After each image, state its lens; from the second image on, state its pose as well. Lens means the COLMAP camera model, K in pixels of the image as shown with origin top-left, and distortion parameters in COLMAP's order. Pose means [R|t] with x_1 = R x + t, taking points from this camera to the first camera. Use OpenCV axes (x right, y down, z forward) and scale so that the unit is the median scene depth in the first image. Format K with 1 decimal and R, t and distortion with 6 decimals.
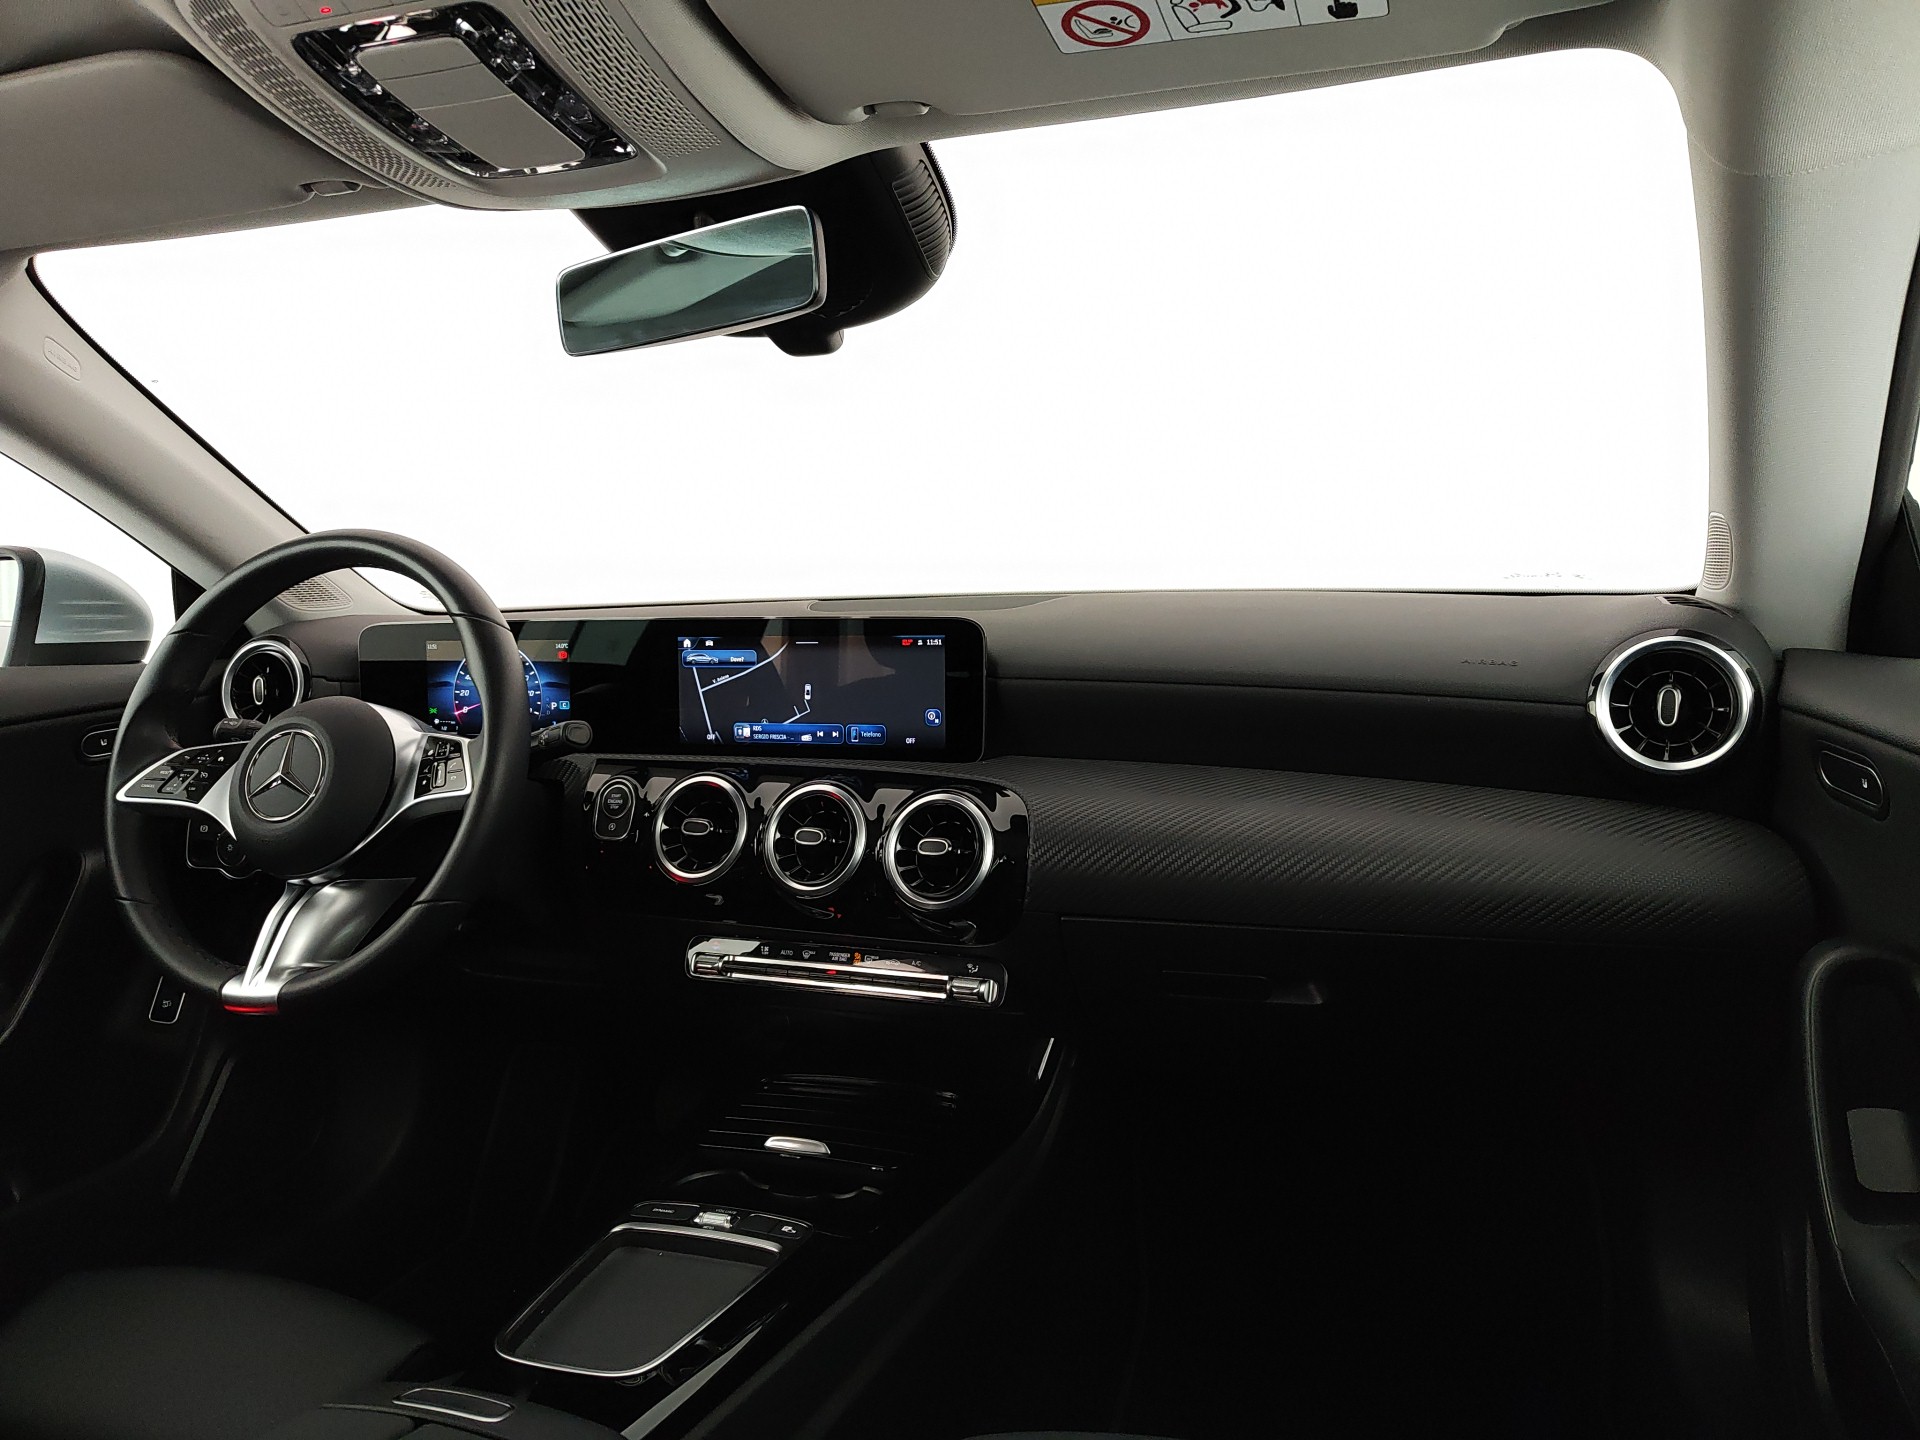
lens RADIAL K [[1362.3, 0, 960.0], [0, 1362.3, 720.0], [0, 0, 1]] dist [0.059905, -0.100529]
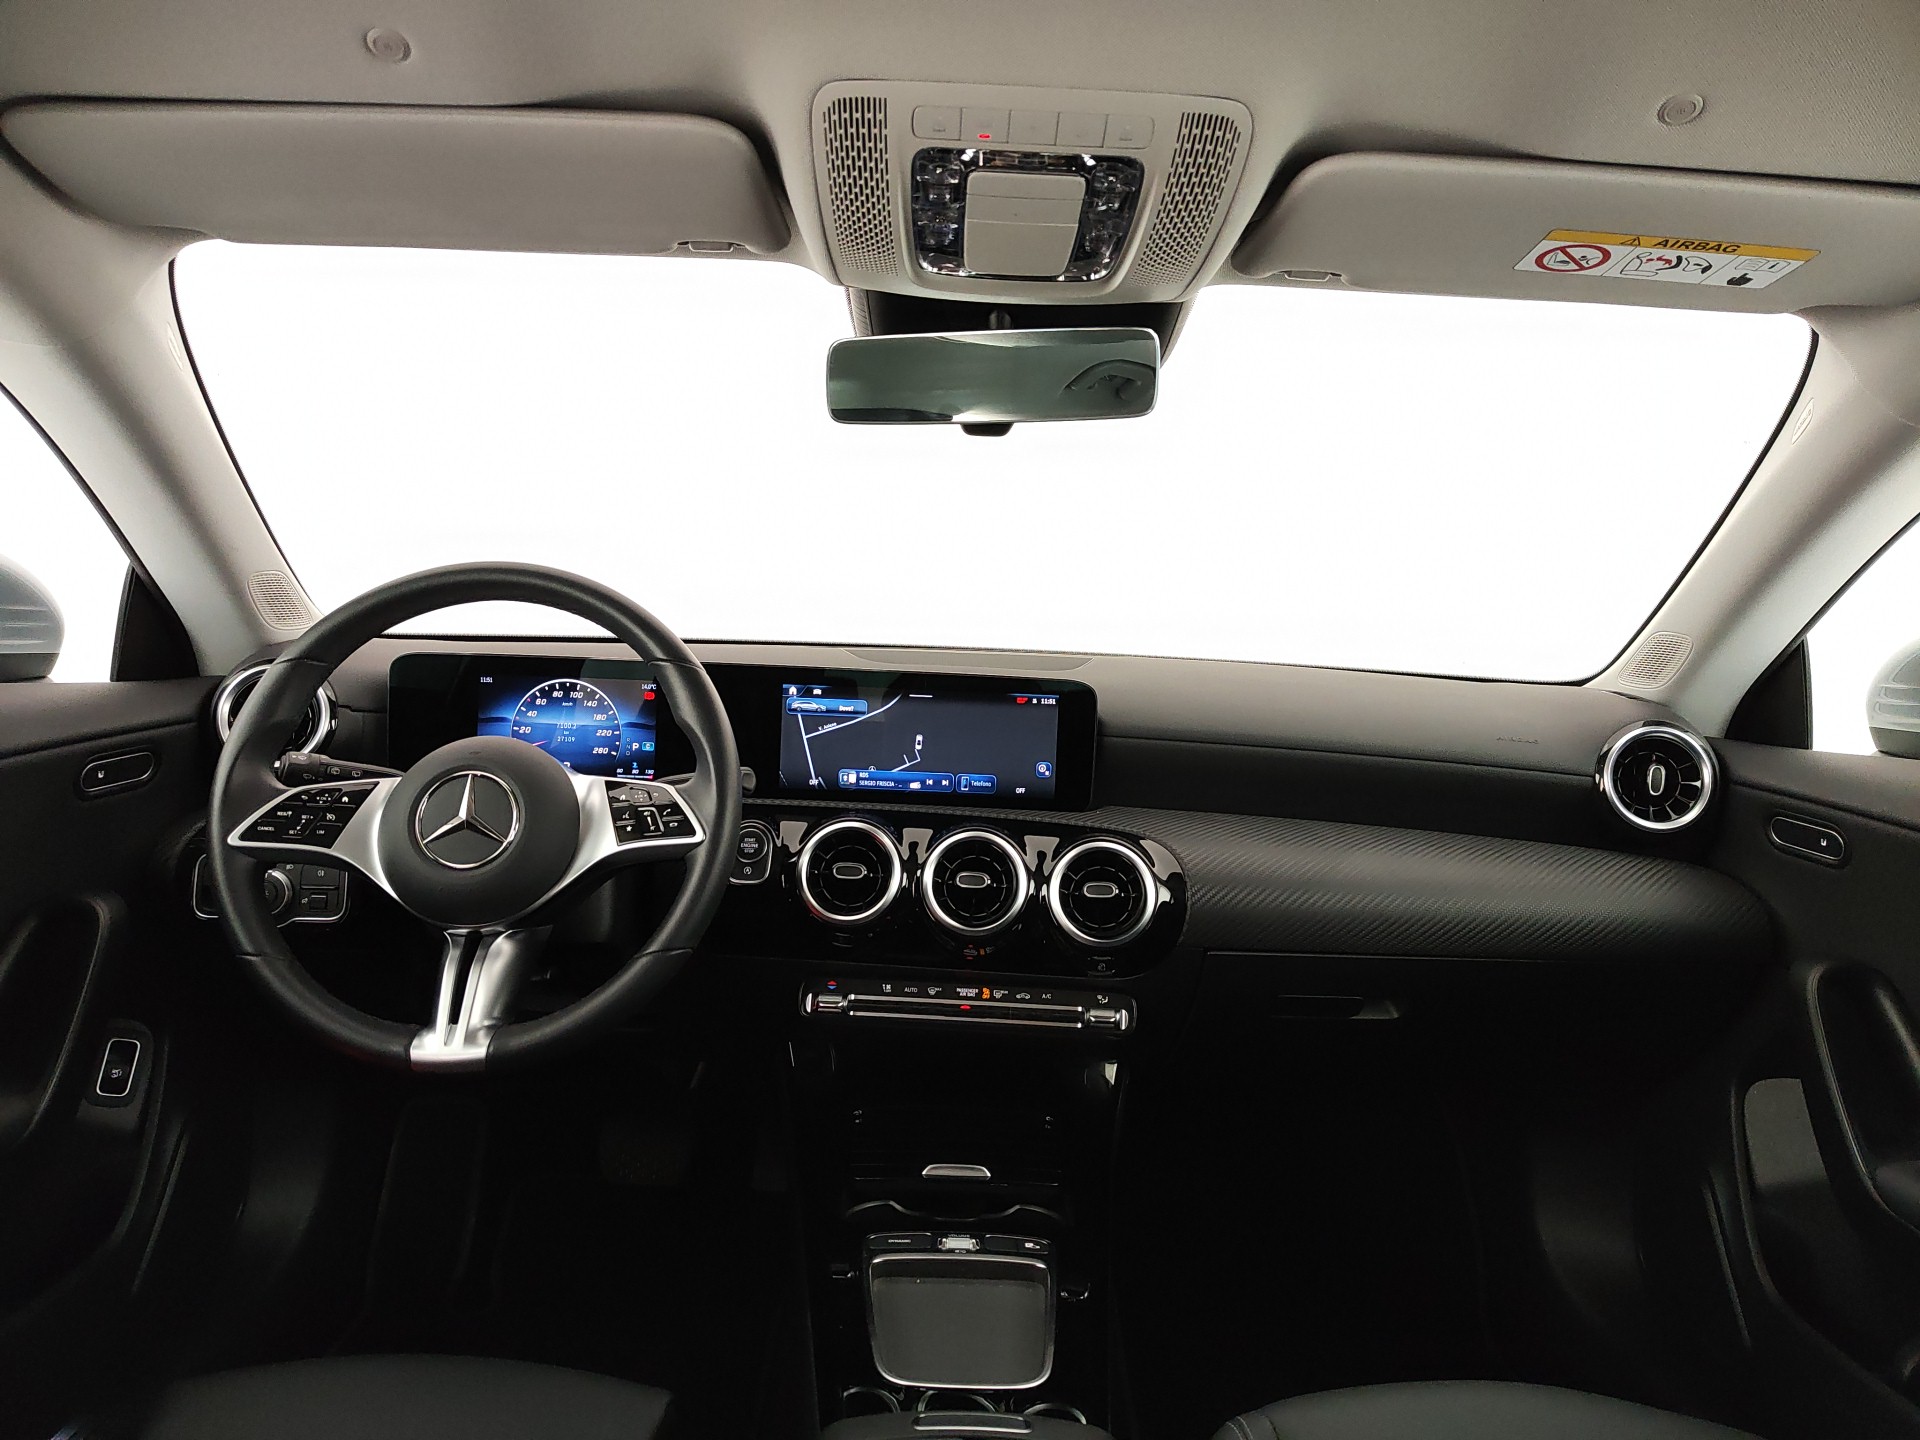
lens RADIAL K [[1362.3, 0, 960.0], [0, 1362.3, 720.0], [0, 0, 1]] dist [0.059905, -0.100529]
pose [[0.939155, 0.034055, 0.341801, -0.456612], [-0.027985, 0.999351, -0.022676, -0.015139], [-0.342352, 0.011731, 0.939499, -0.005220]]
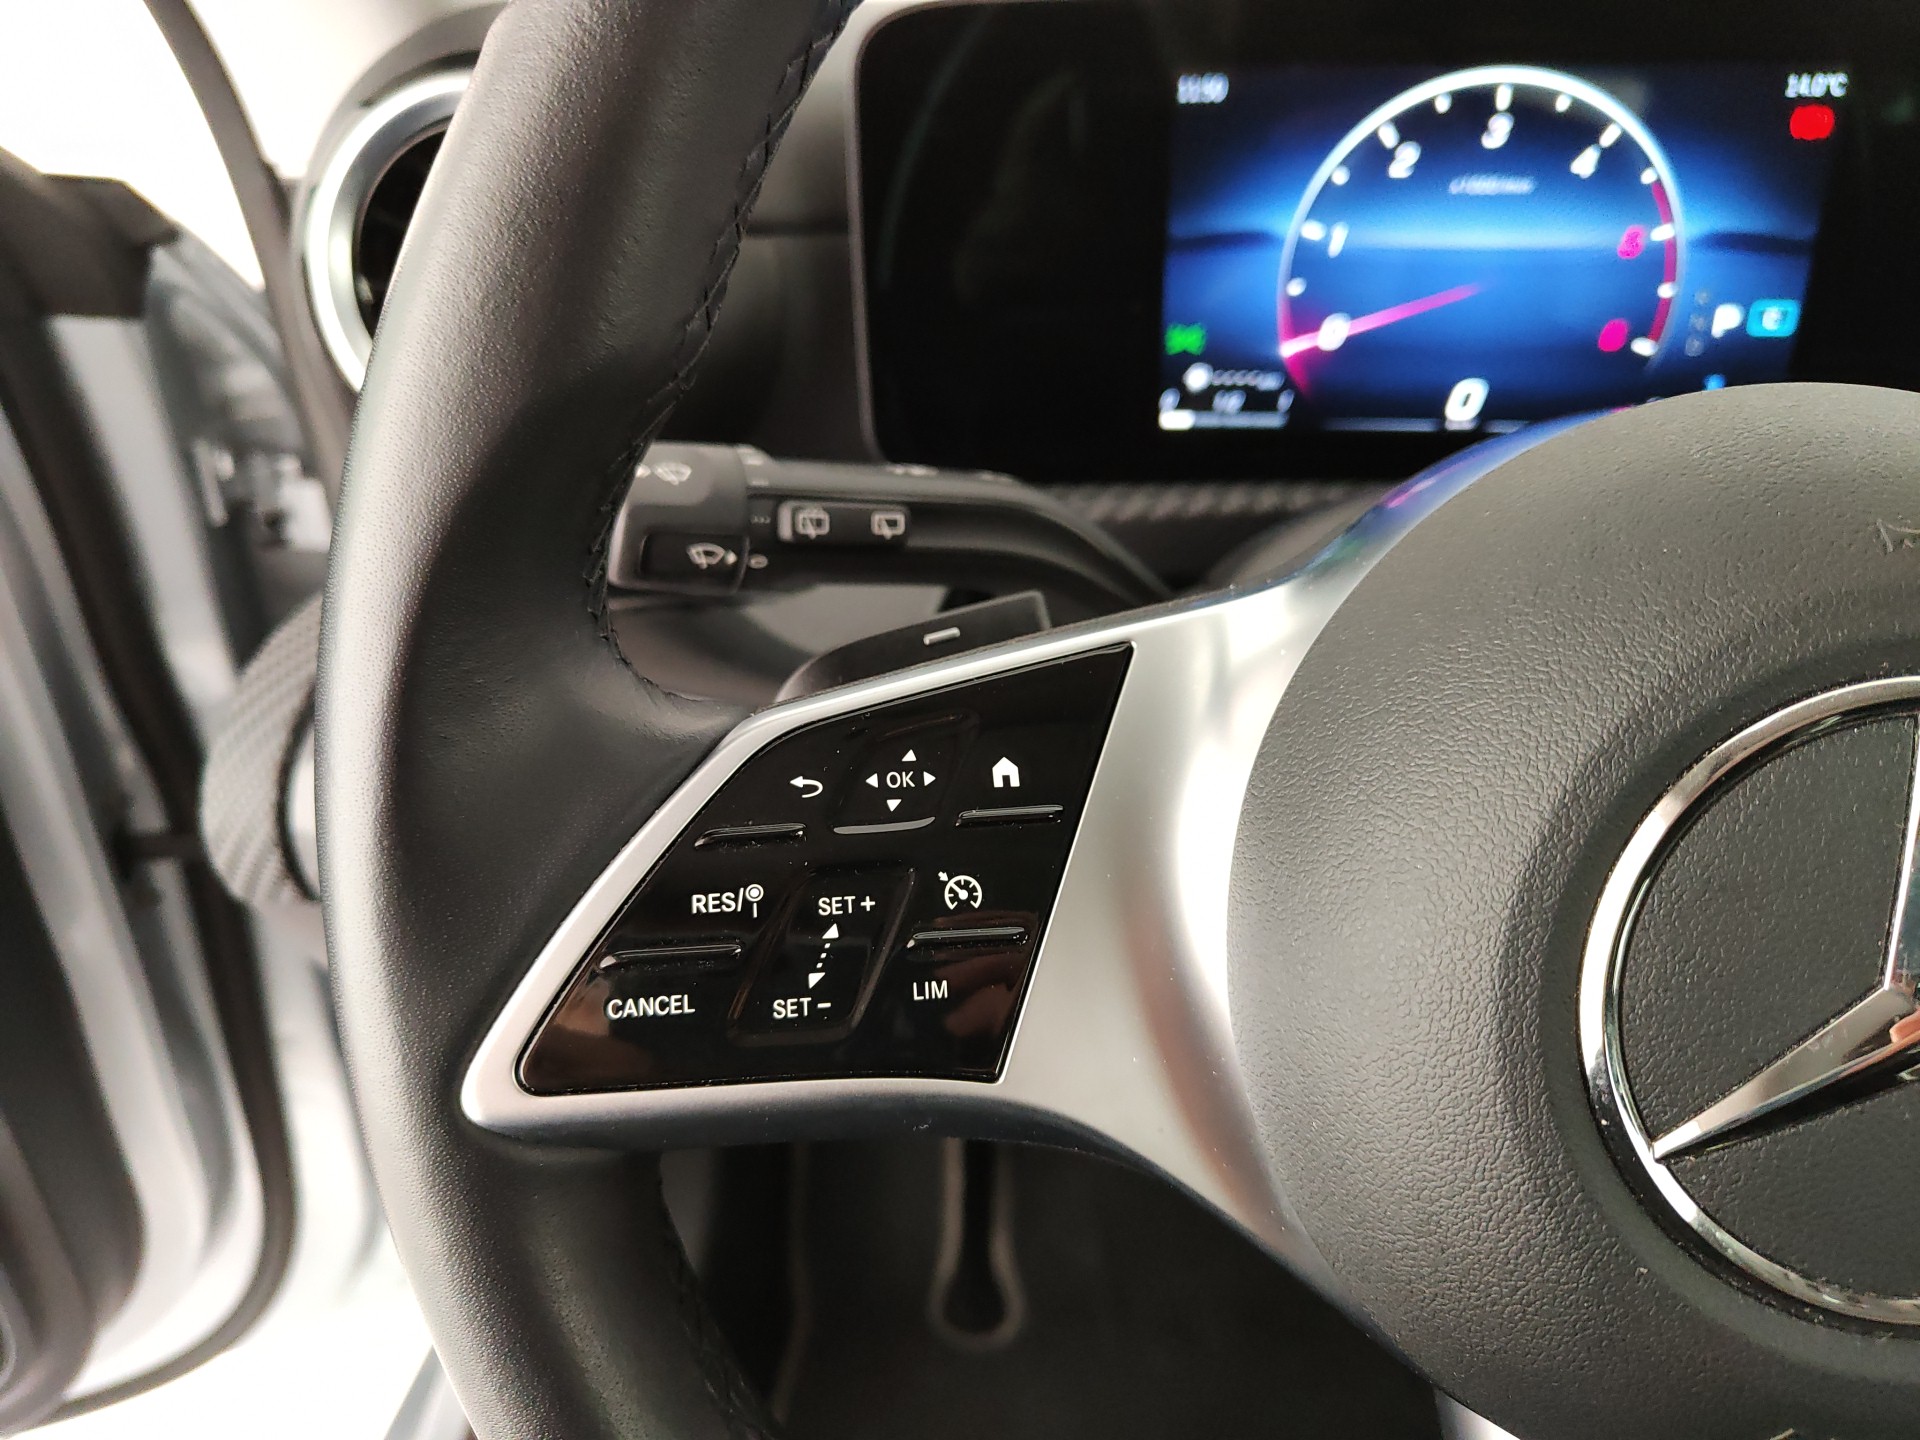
lens RADIAL K [[1469.7, 0, 960.0], [0, 1469.7, 720.0], [0, 0, 1]] dist [-0.093092, 0.092707]
pose [[0.974185, -0.093967, 0.205267, -0.566458], [0.021870, 0.944261, 0.328469, -0.036348], [-0.224691, -0.315501, 0.921940, 0.818066]]
